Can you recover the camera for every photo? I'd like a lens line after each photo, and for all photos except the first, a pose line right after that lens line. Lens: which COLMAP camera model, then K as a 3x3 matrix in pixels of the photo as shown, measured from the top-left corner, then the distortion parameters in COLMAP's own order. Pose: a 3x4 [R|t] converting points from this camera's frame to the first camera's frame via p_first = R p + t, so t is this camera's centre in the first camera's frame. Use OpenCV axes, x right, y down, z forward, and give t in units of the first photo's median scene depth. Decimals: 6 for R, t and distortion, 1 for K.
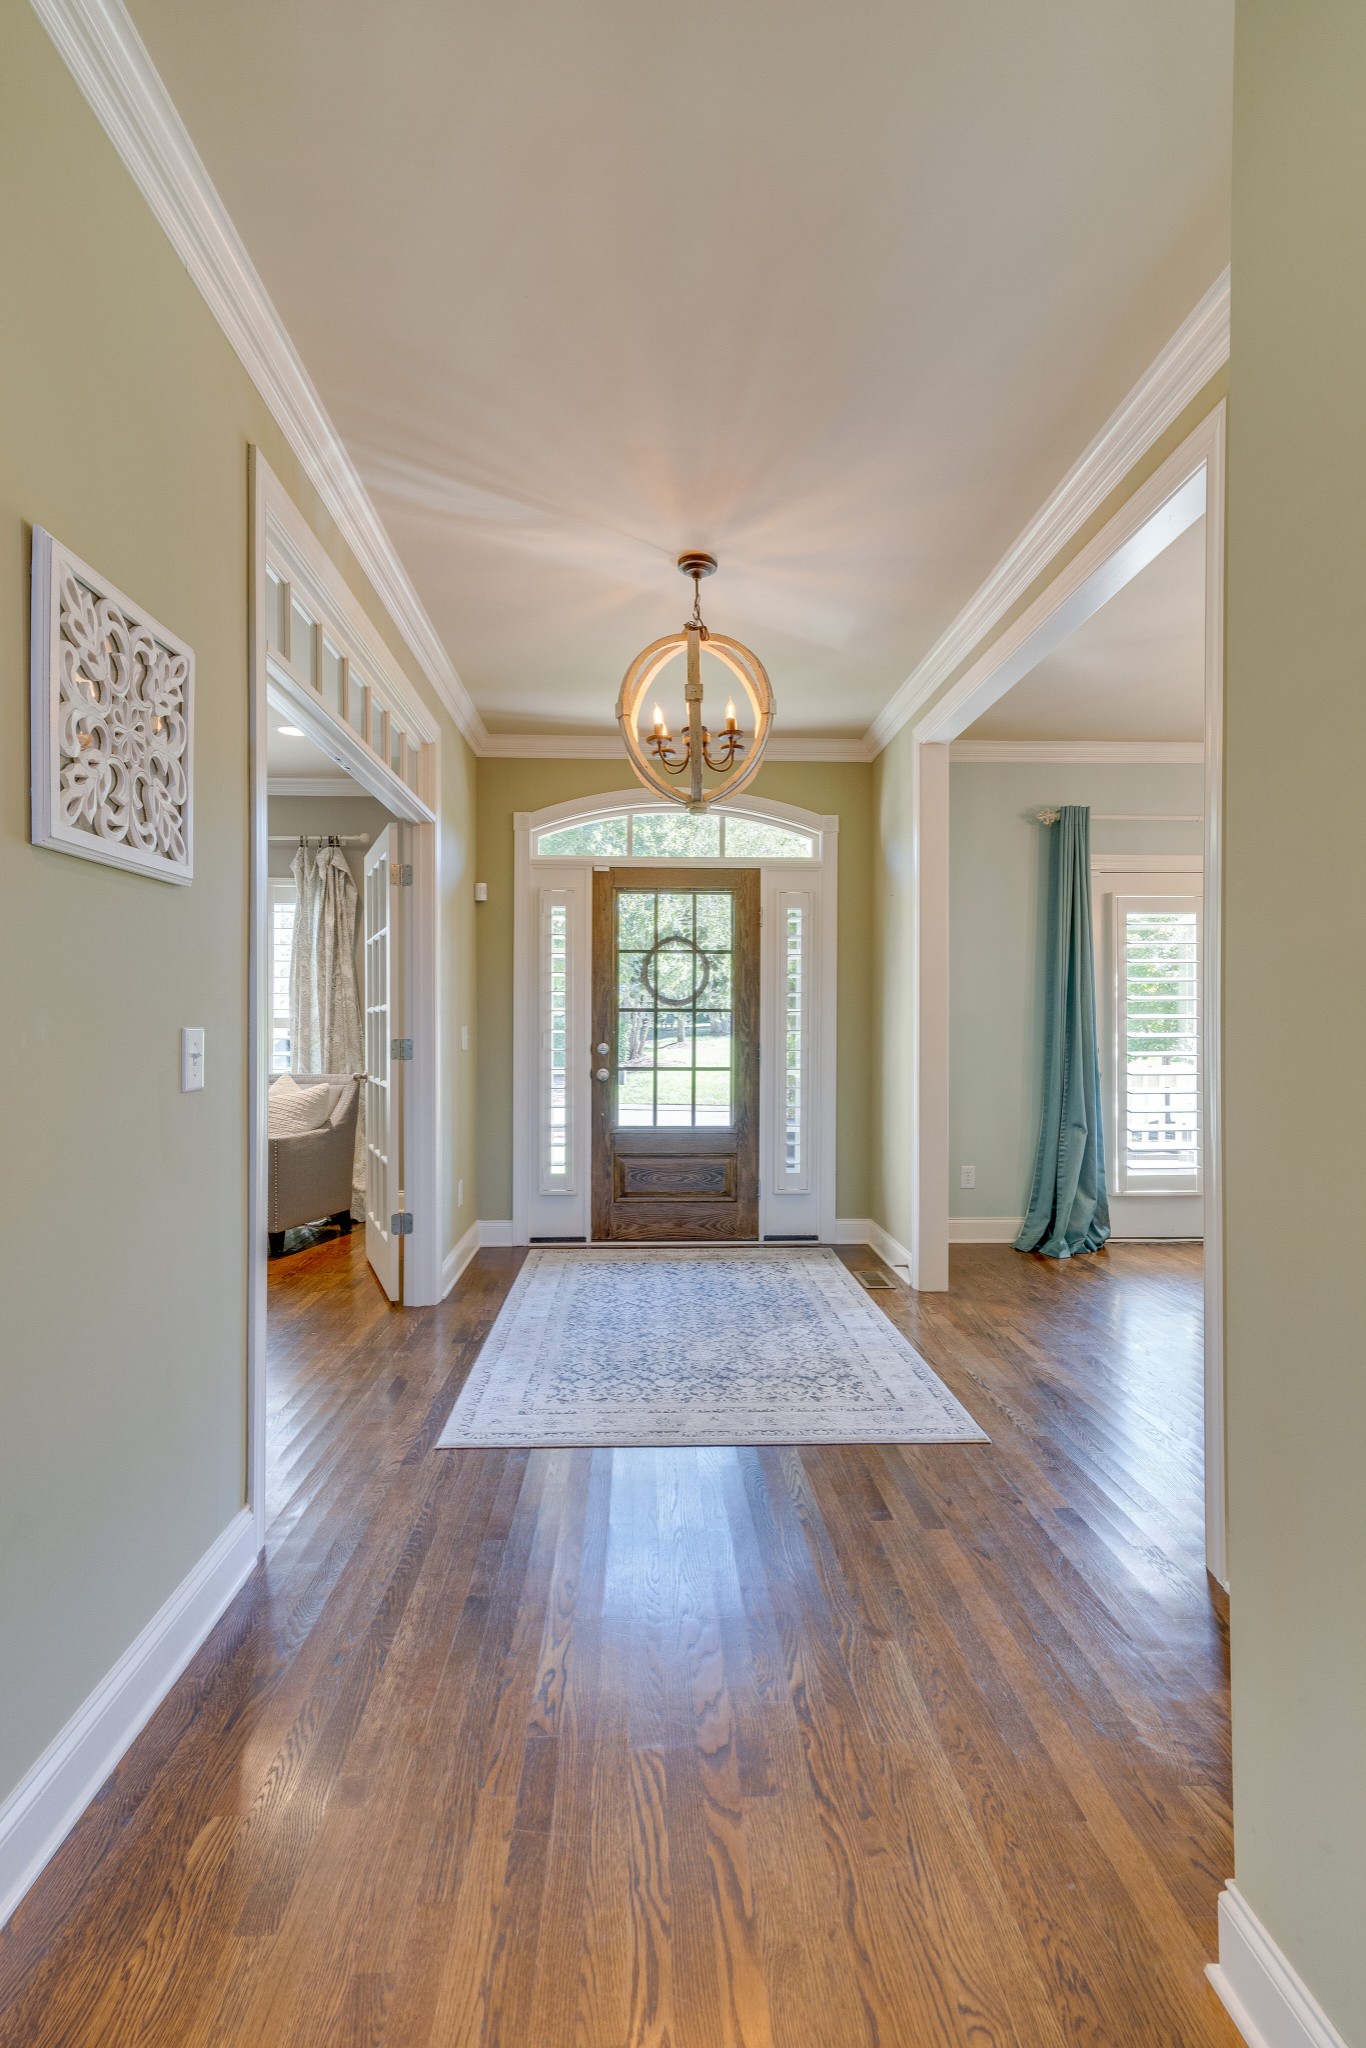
lens RADIAL K [[925.3, 0, 673.5], [0, 925.3, 1057.5], [0, 0, 1]] dist [-0.003481, 0.001162]
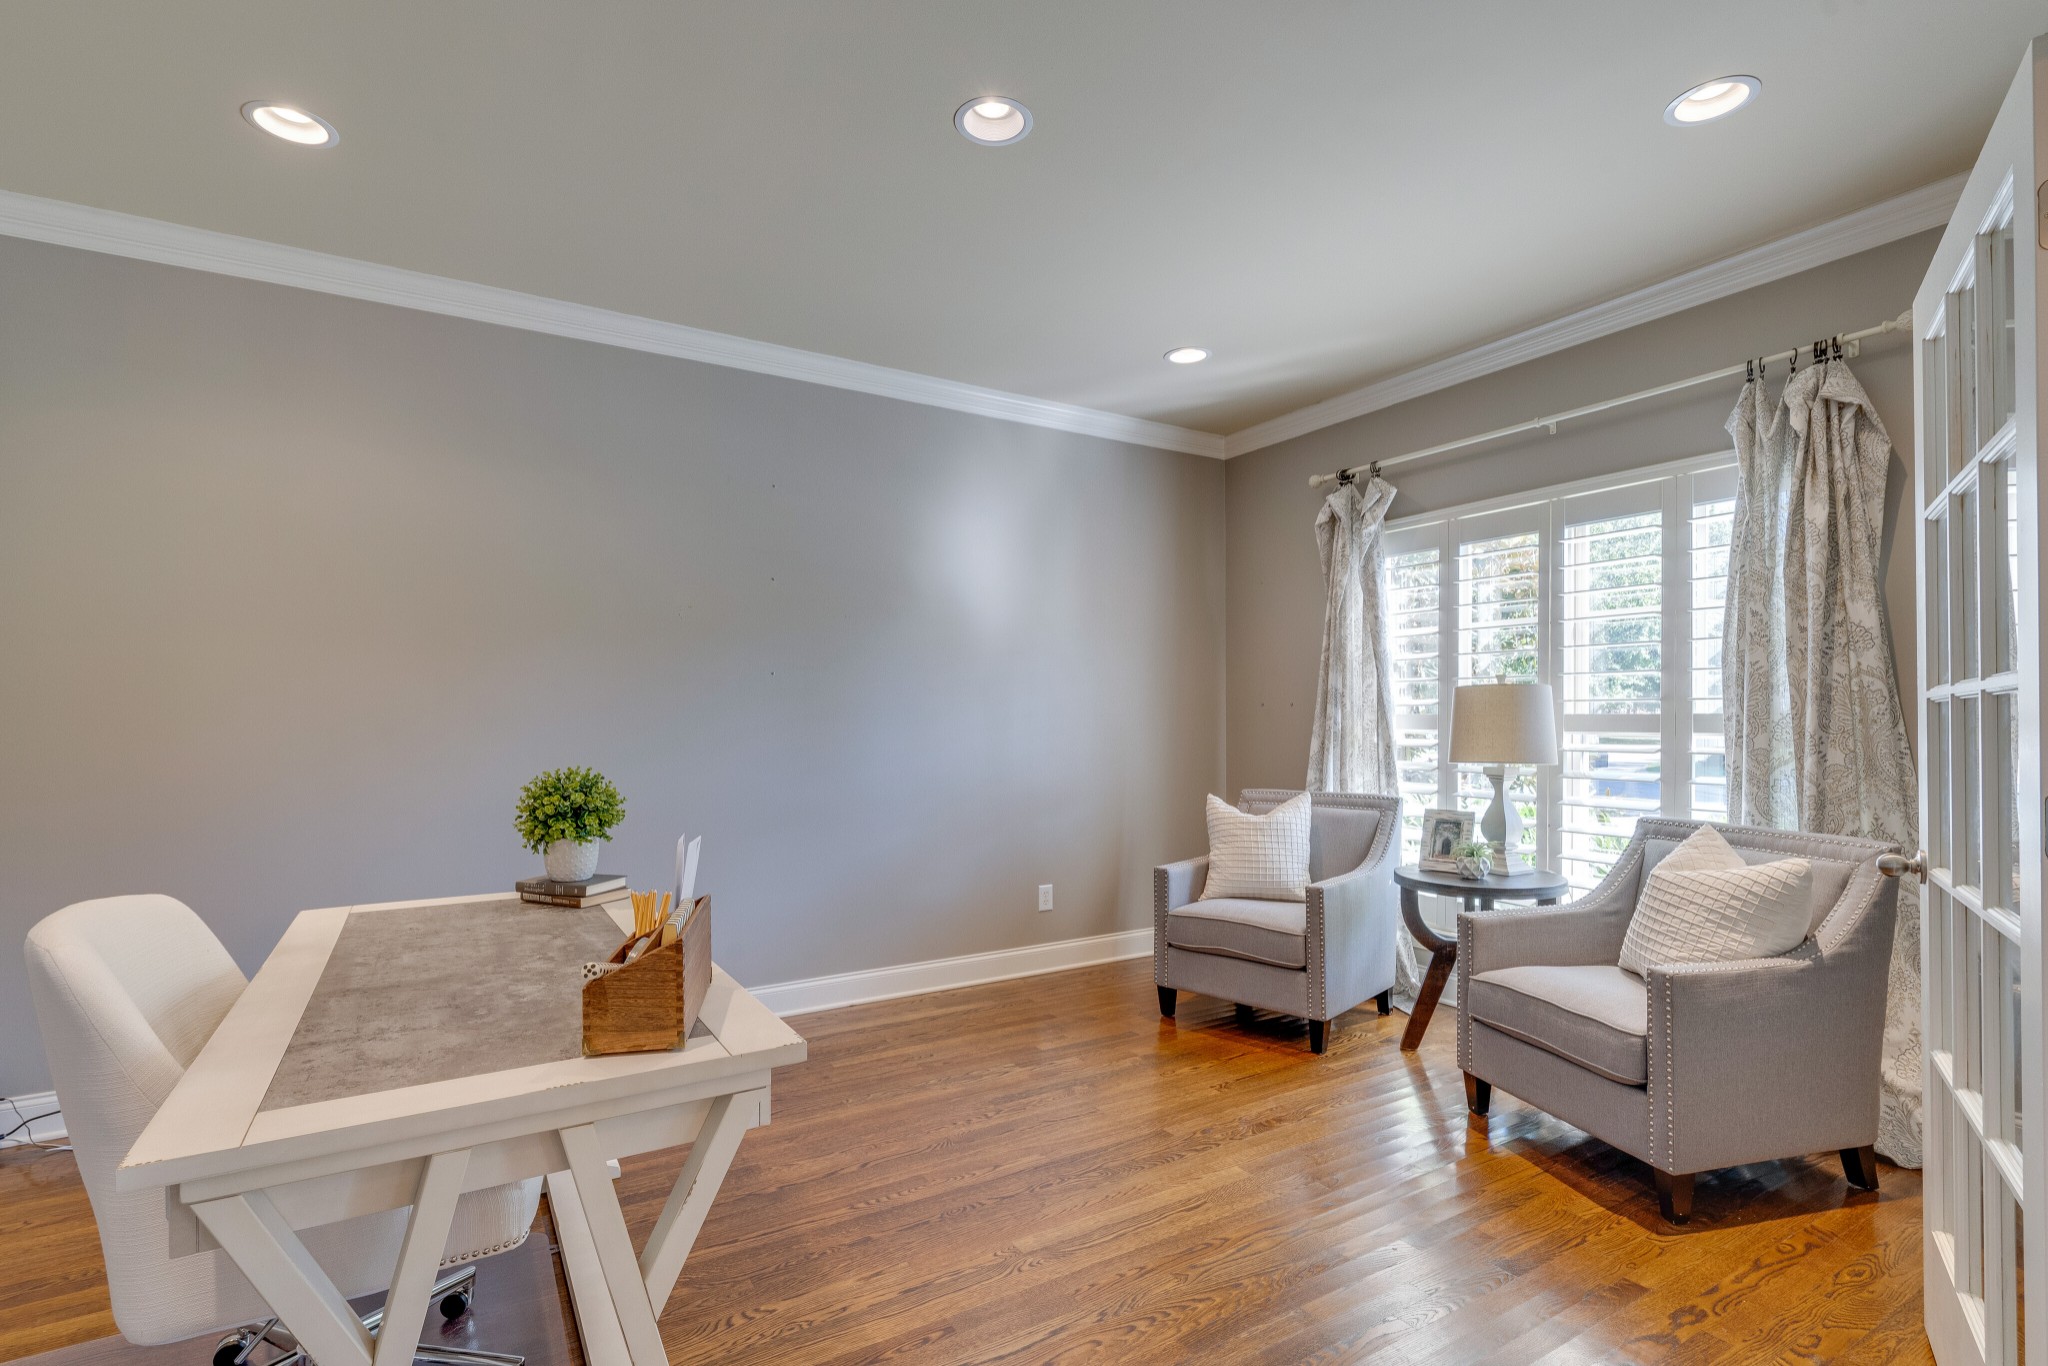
lens RADIAL K [[951.1, 0, 1009.0], [0, 951.1, 714.0], [0, 0, 1]] dist [0.002221, 0.000343]
pose [[0.475379, -0.015935, -0.879637, -0.135657], [-0.022145, 0.999302, -0.030071, -0.018620], [0.879503, 0.033774, 0.474694, 0.394933]]
